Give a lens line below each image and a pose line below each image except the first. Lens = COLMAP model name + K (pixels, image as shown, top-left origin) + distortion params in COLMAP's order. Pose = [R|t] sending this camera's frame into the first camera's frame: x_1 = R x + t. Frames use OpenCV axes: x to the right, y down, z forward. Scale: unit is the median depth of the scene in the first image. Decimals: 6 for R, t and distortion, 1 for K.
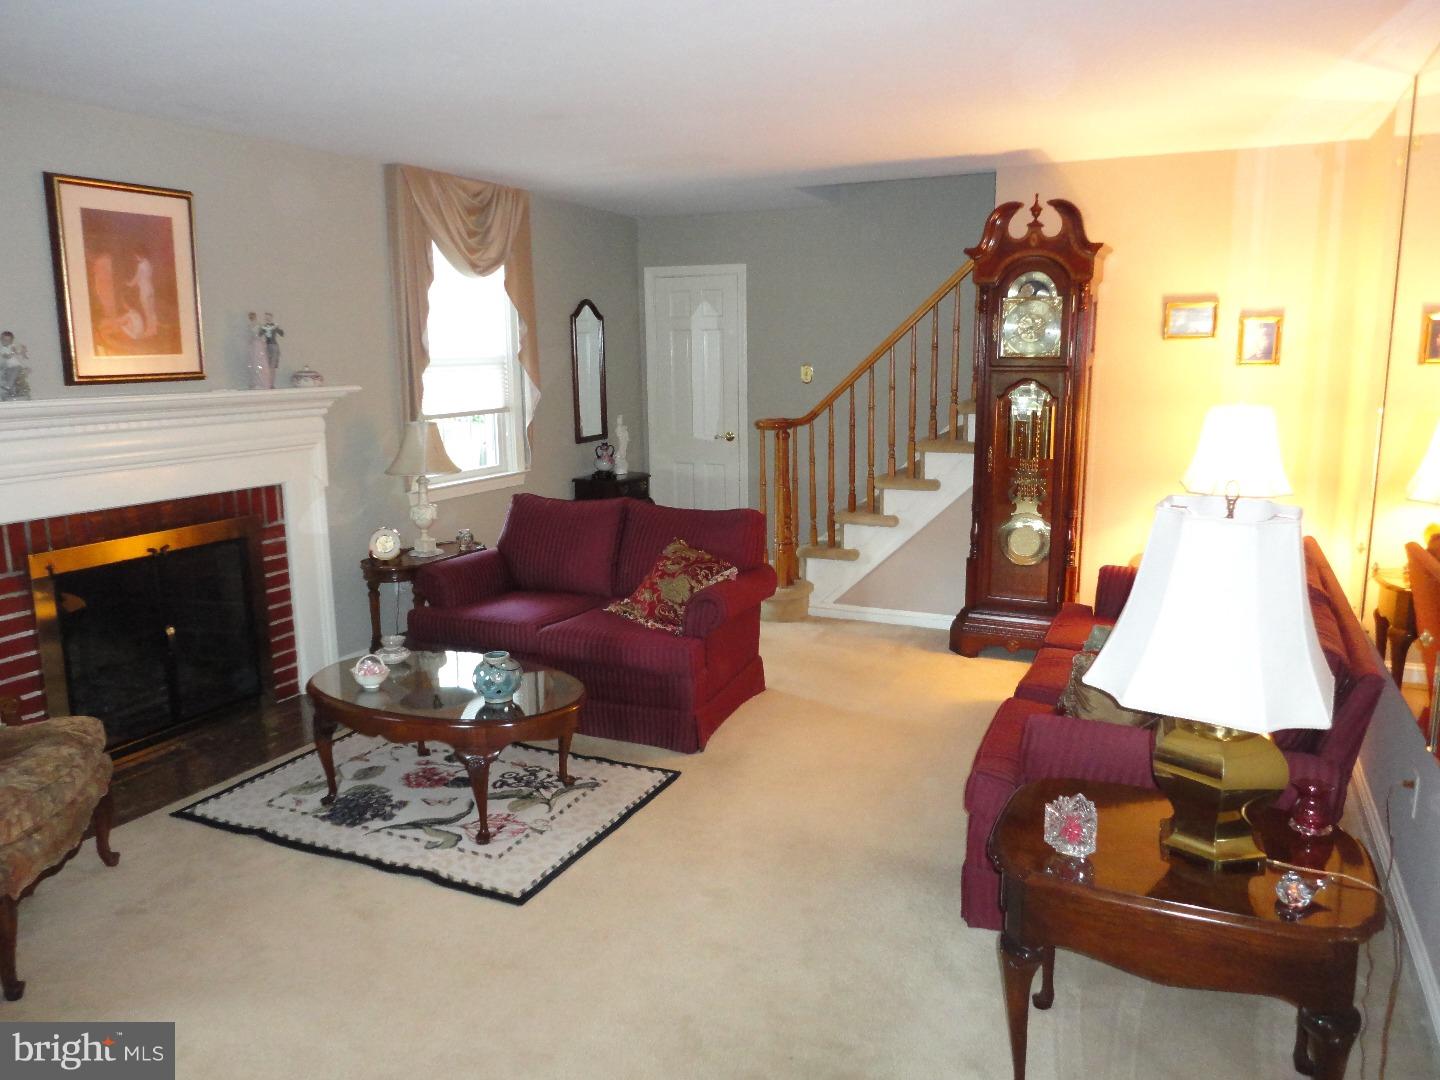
lens RADIAL K [[1051.9, 0, 717.6], [0, 1051.9, 537.0], [0, 0, 1]] dist [0.005420, 0.008787]
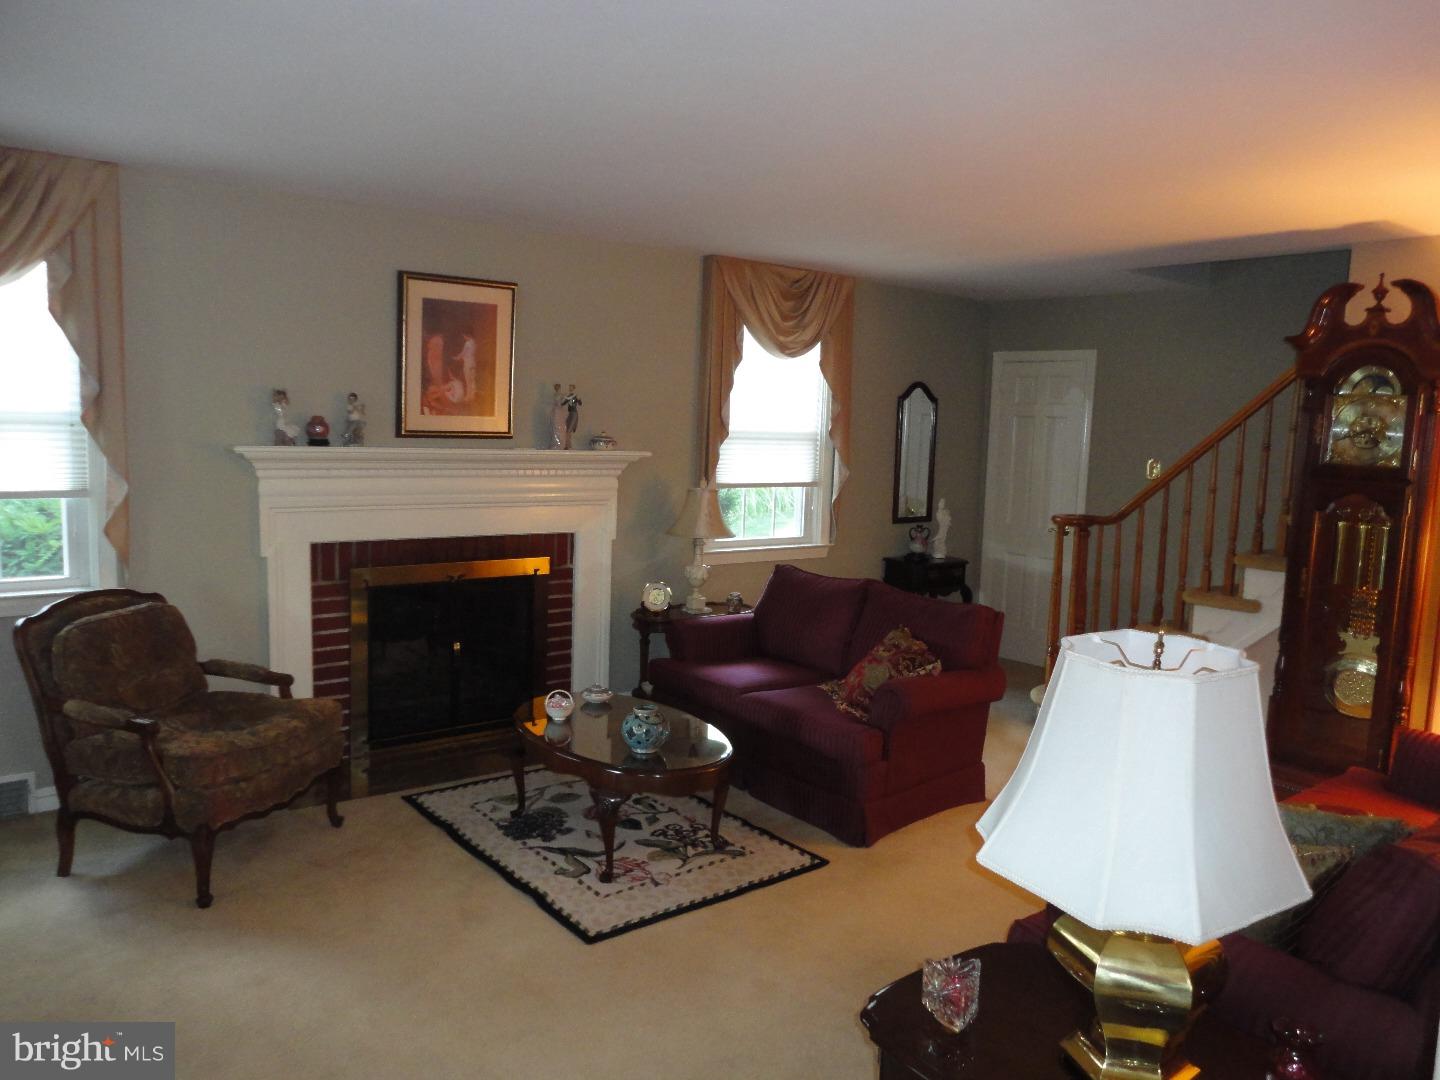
lens RADIAL K [[1051.9, 0, 717.6], [0, 1051.9, 537.0], [0, 0, 1]] dist [0.005420, 0.008787]
pose [[0.896932, 0.094201, -0.432017, 0.240176], [-0.125334, 0.991134, -0.044096, -0.016910], [0.424033, 0.093697, 0.900787, 0.044734]]
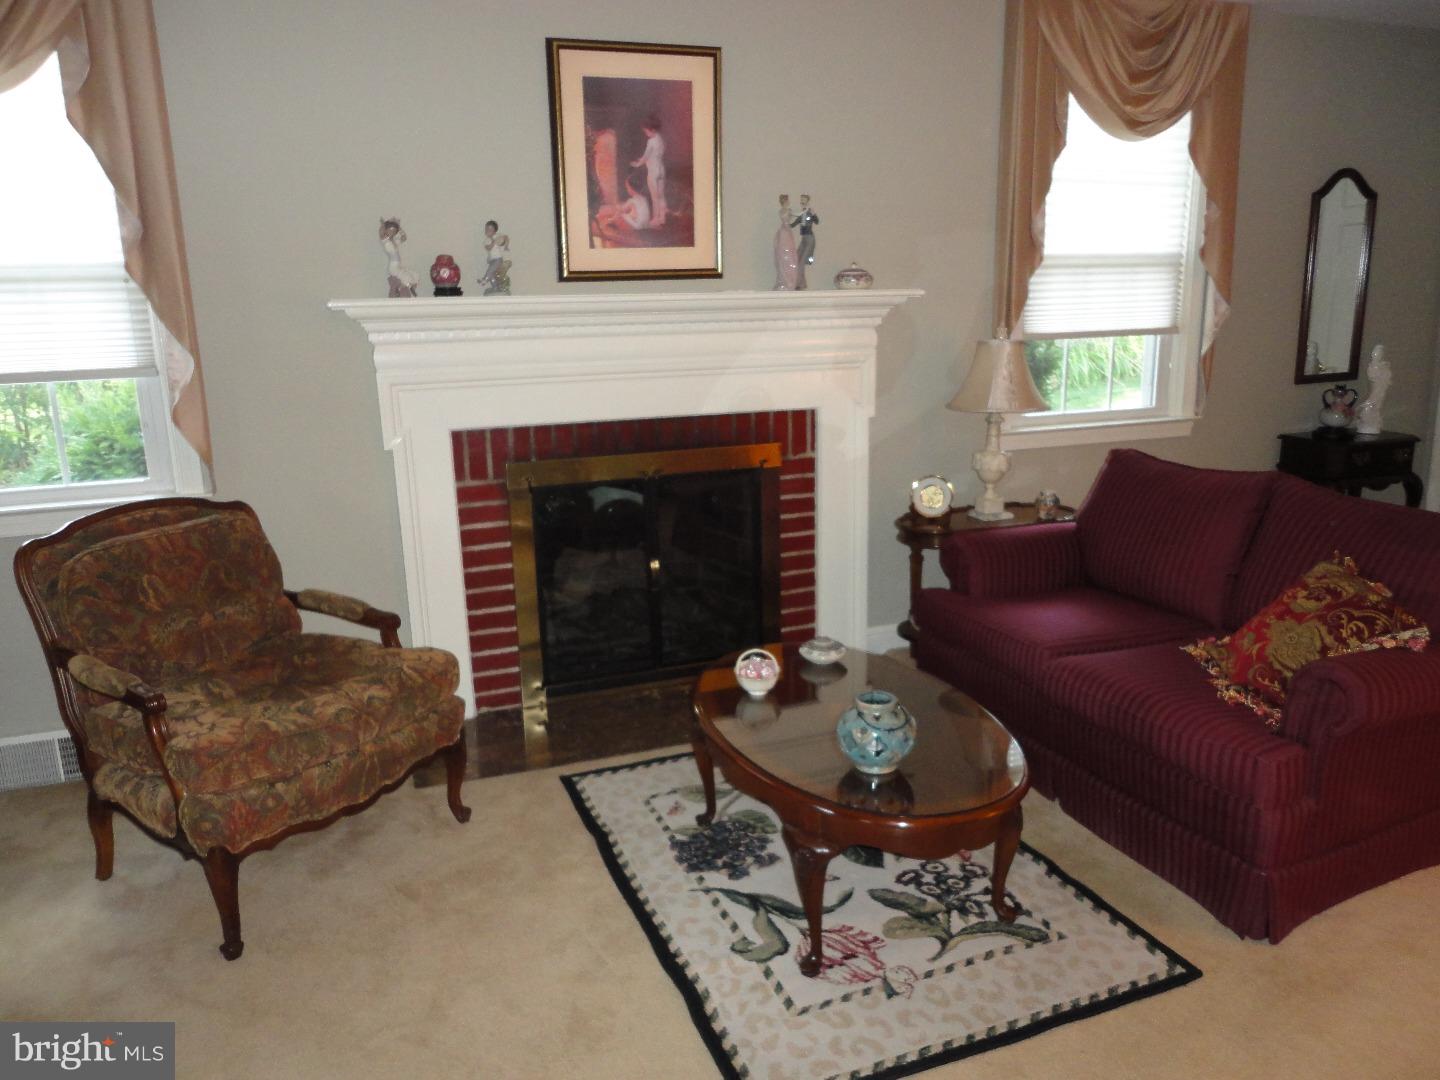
lens RADIAL K [[1054.7, 0, 710.3], [0, 1054.7, 535.6], [0, 0, 1]] dist [0.000538, 0.004027]
pose [[0.726908, 0.152900, -0.669497, 0.104248], [-0.111022, 0.988239, 0.105153, -0.033264], [0.677702, -0.002108, 0.735334, 0.370971]]
